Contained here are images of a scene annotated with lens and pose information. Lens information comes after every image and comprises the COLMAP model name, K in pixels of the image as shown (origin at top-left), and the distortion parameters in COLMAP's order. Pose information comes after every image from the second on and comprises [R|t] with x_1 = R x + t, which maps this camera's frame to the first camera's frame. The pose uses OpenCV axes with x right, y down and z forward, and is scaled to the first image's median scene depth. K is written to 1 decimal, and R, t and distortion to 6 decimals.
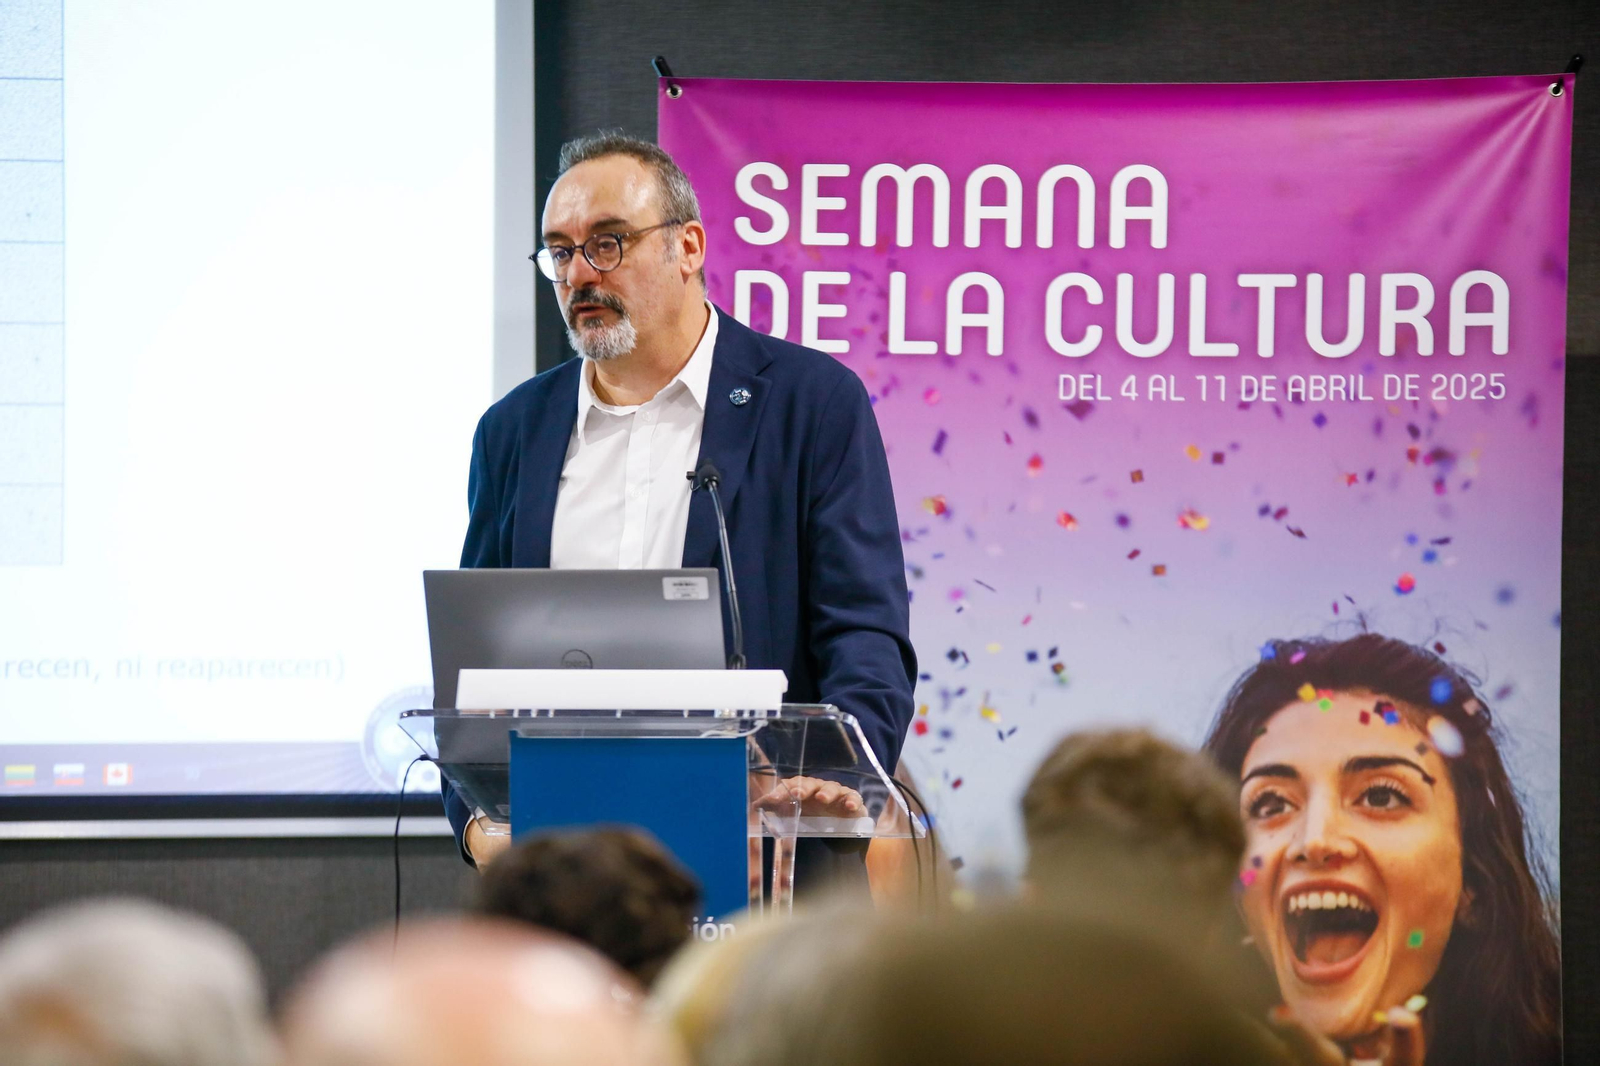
lens RADIAL K [[7152.5, 0, 795.7], [0, 7152.5, 570.5], [0, 0, 1]] dist [1.074567, 15.227193]
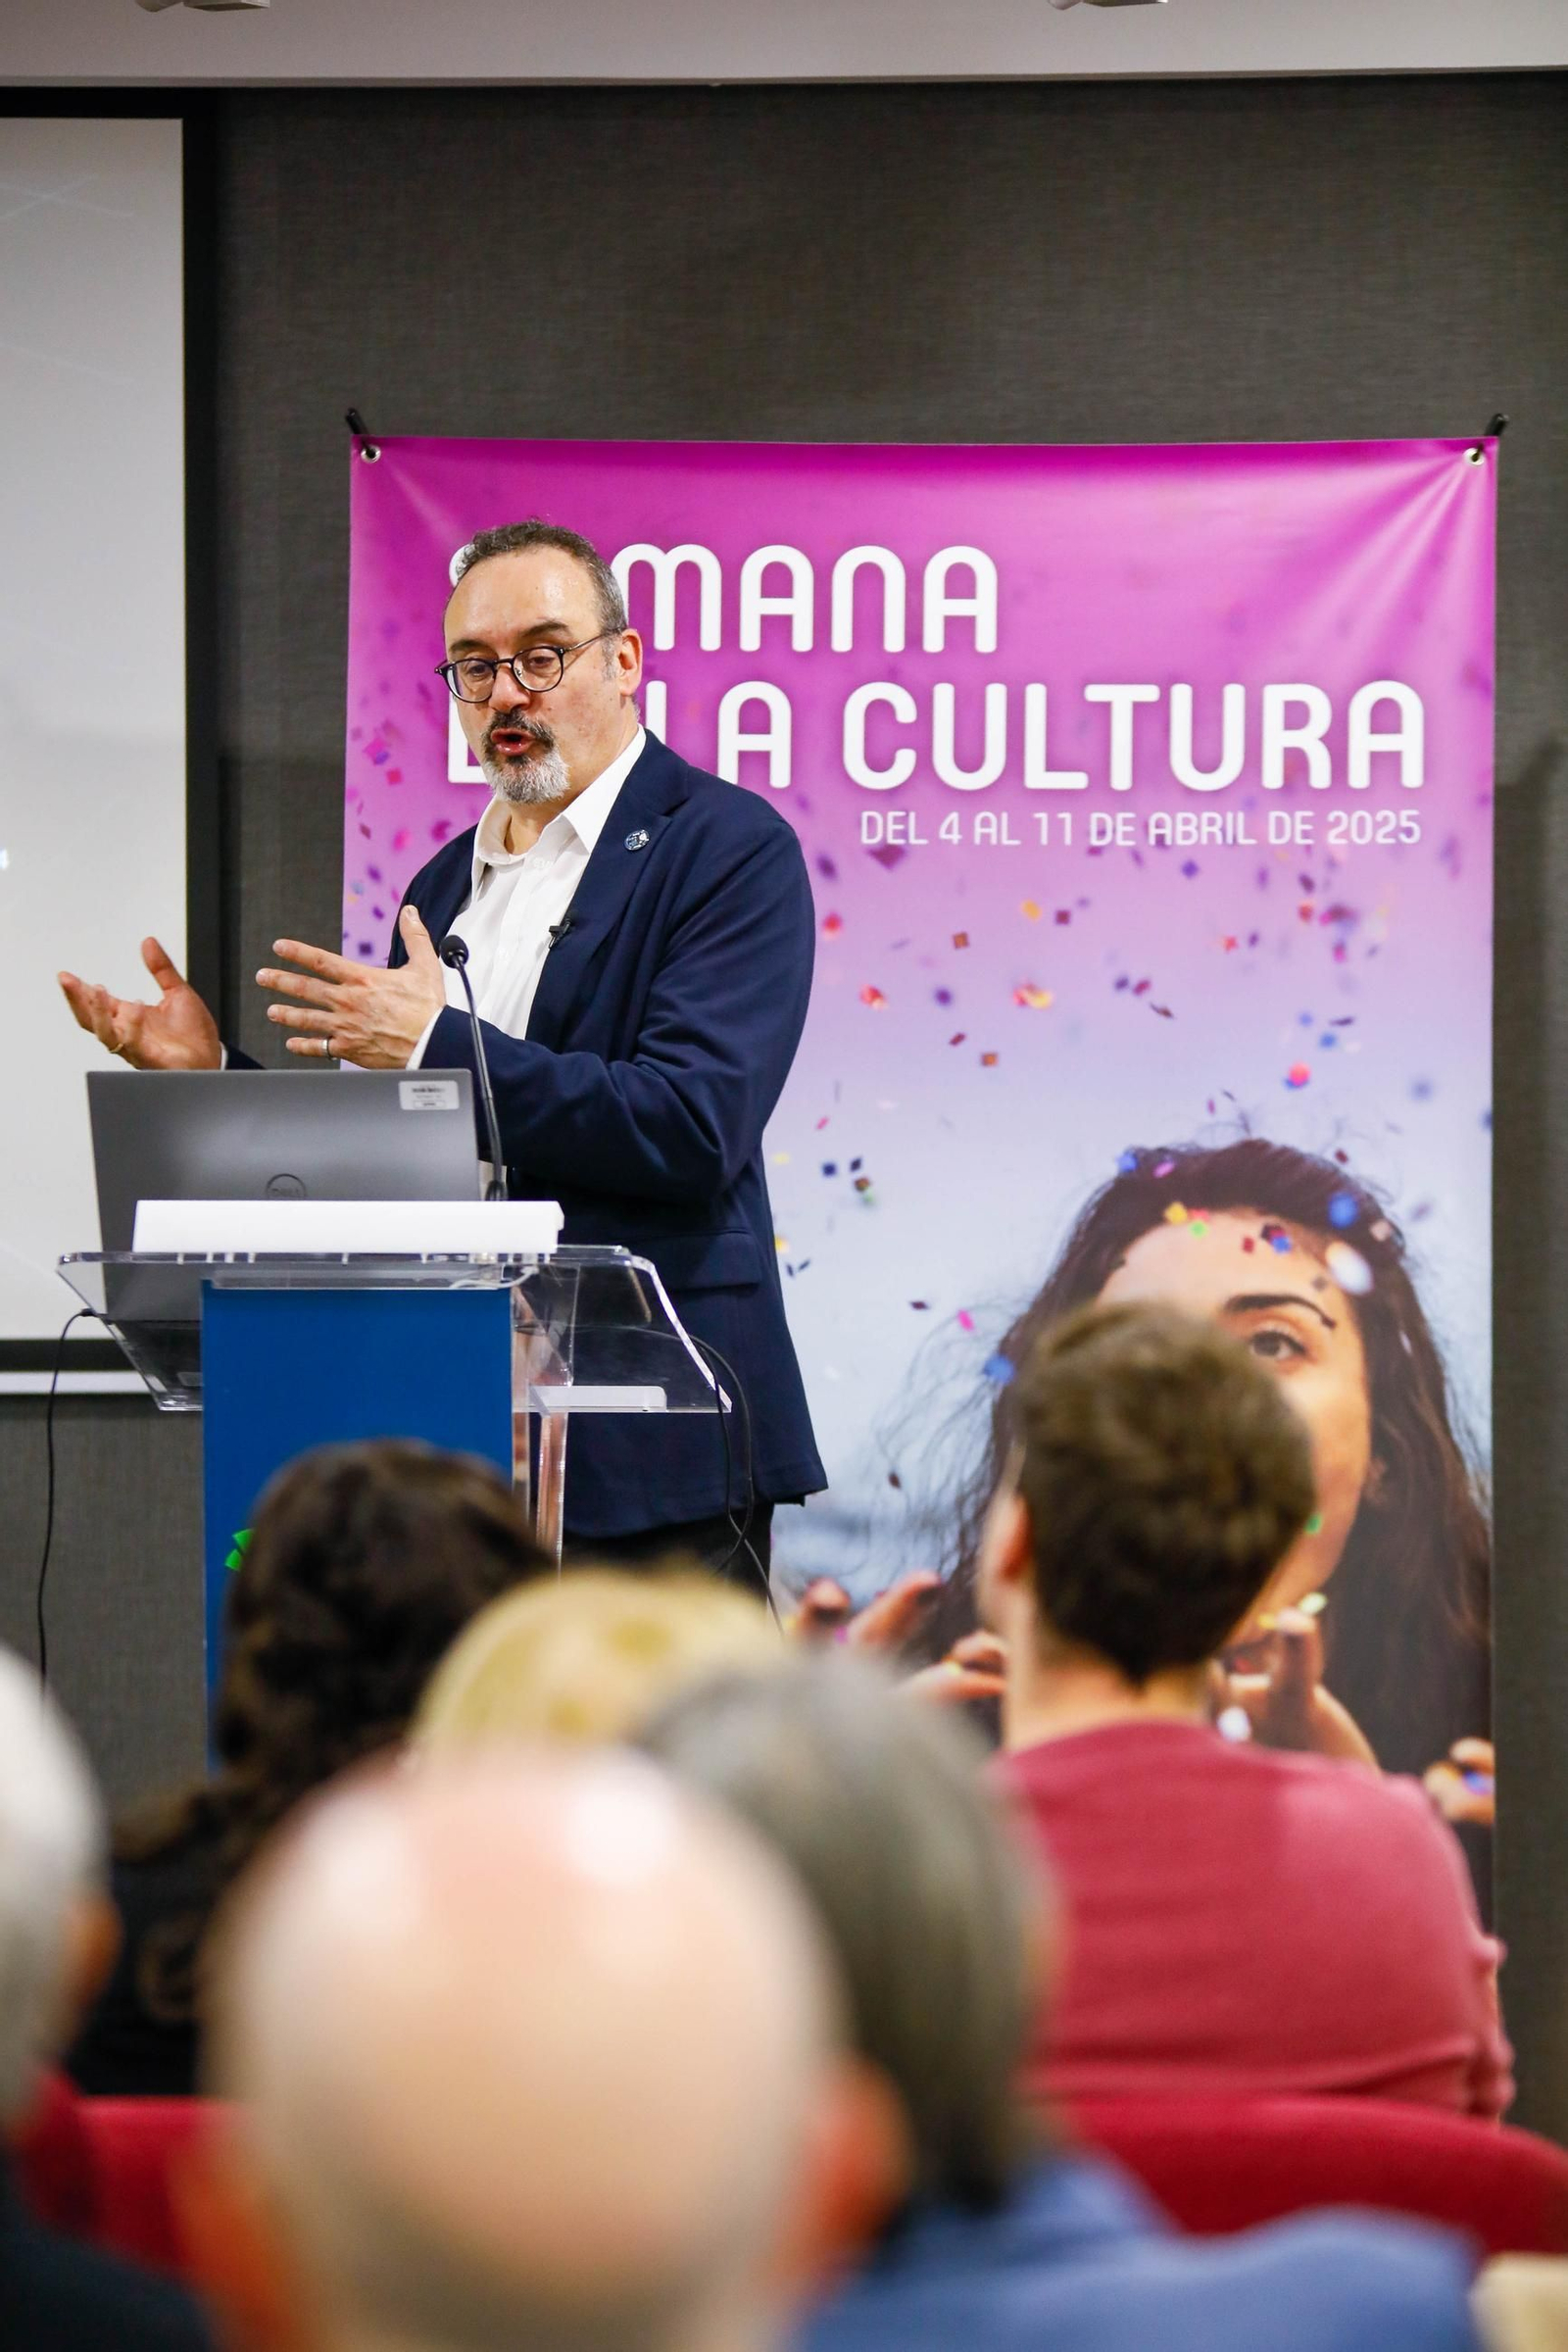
lens RADIAL K [[8323.7, 0, 696.3], [0, 8323.7, 1072.8], [0, 0, 1]] dist [0.368119, 2.079835]
pose [[0.999049, -0.003503, 0.043467, -0.021386], [0.003207, 0.999971, 0.006887, -0.004990], [-0.043490, -0.006741, 0.999031, 0.086019]]
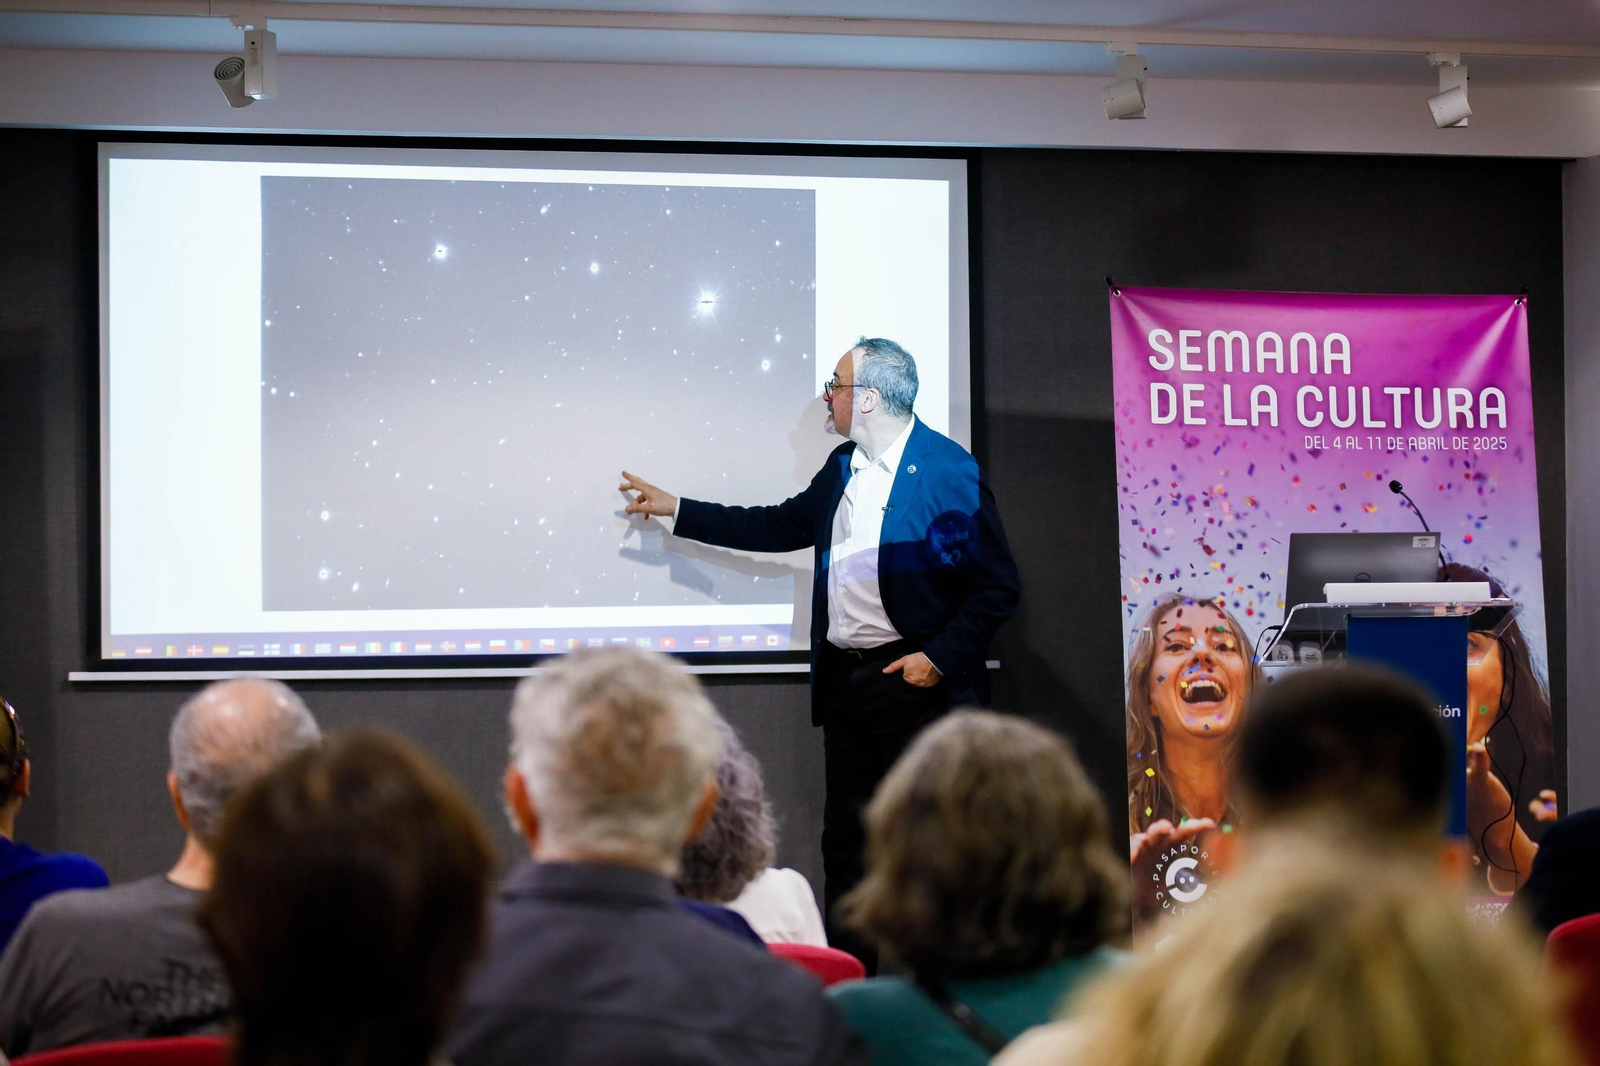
lens RADIAL K [[3628.9, 0, 800.0], [0, 3628.9, 533.0], [0, 0, 1]] dist [-0.061272, -0.193048]
pose [[0.952330, -0.005521, 0.305020, -0.410716], [0.005822, 0.999983, -0.000078, -0.000780], [-0.305015, 0.001851, 0.952346, 0.073132]]
